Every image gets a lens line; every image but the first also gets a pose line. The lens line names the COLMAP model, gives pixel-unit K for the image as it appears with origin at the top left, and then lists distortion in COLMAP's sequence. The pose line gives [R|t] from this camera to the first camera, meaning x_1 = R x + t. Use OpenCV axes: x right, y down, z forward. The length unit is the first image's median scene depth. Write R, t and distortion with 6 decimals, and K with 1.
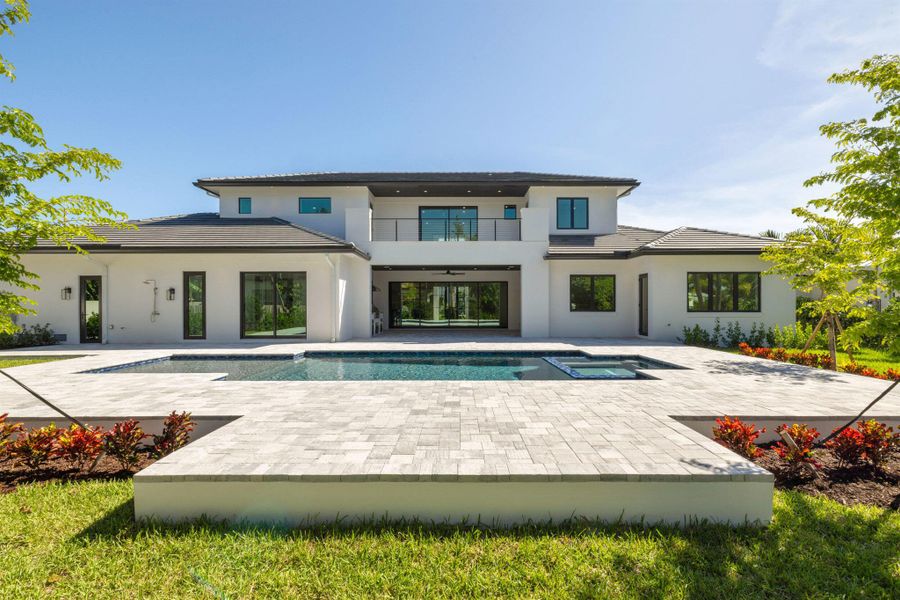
lens RADIAL K [[380.9, 0, 446.5], [0, 380.9, 304.9], [0, 0, 1]] dist [-0.000858, 0.000399]
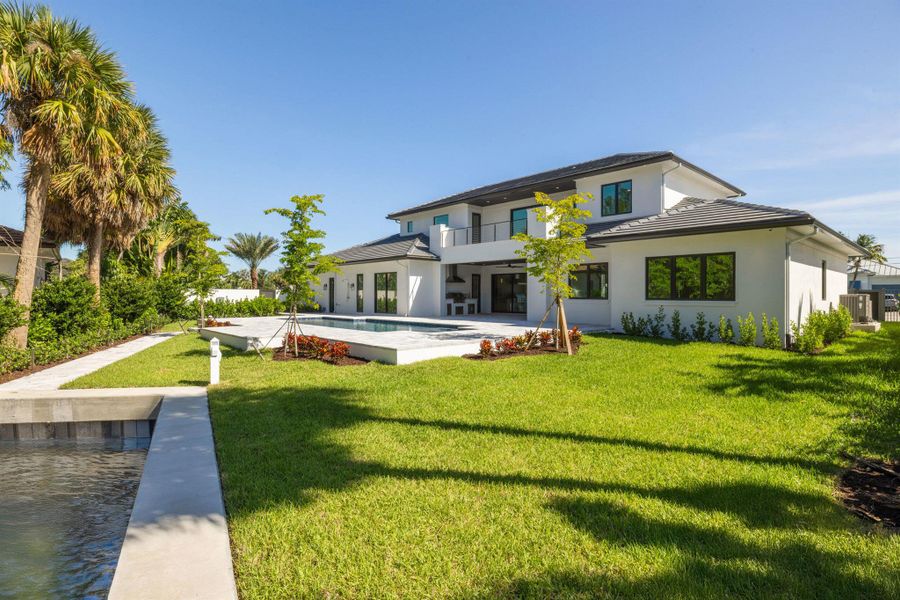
lens RADIAL K [[454.2, 0, 450.0], [0, 454.2, 300.0], [0, 0, 1]] dist [-0.000802, -0.000011]
pose [[0.677327, 0.009743, -0.735618, 1.062223], [-0.001231, 0.999926, 0.012110, 0.005861], [0.735681, -0.007297, 0.677288, -0.117155]]
